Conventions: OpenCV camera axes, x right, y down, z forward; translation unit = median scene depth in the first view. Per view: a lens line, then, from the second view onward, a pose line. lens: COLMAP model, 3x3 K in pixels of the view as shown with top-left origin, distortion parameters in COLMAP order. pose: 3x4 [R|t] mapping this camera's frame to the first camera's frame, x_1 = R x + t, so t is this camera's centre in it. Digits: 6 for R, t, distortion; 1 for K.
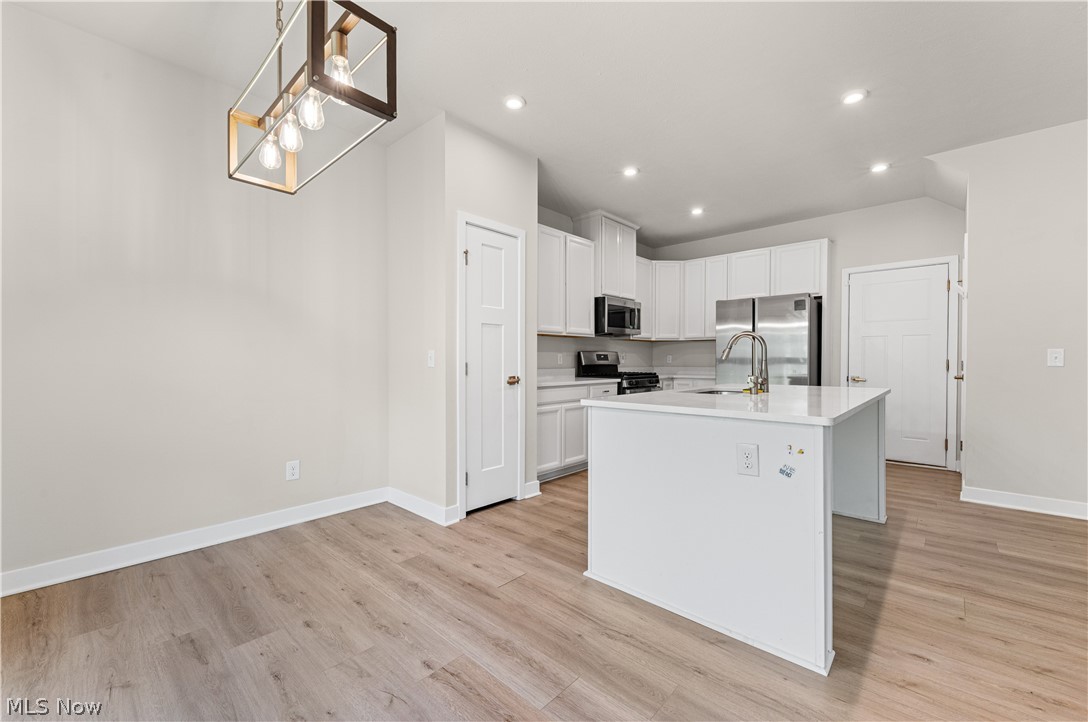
lens RADIAL K [[434.7, 0, 546.1], [0, 434.7, 362.7], [0, 0, 1]] dist [0.001441, -0.000884]
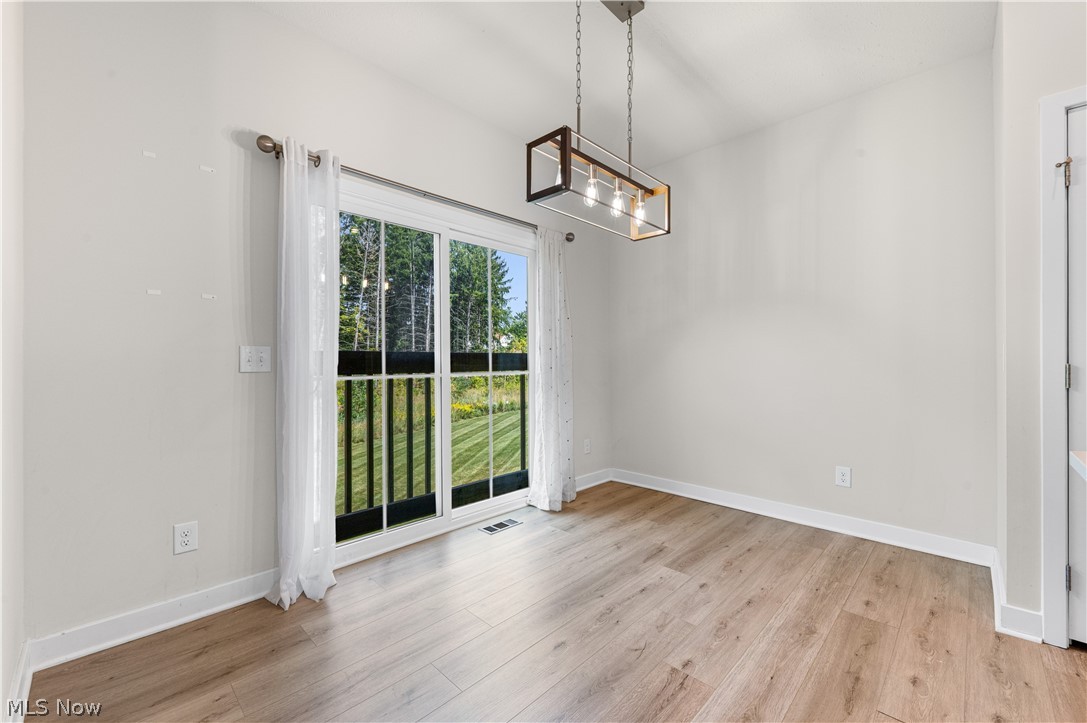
lens RADIAL K [[434.3, 0, 545.6], [0, 434.3, 361.4], [0, 0, 1]] dist [0.001441, -0.000884]
pose [[-0.033875, -0.000517, -0.999426, 0.499765], [-0.000186, 1.000000, -0.000511, -0.010545], [0.999426, 0.000169, -0.033875, 0.461298]]
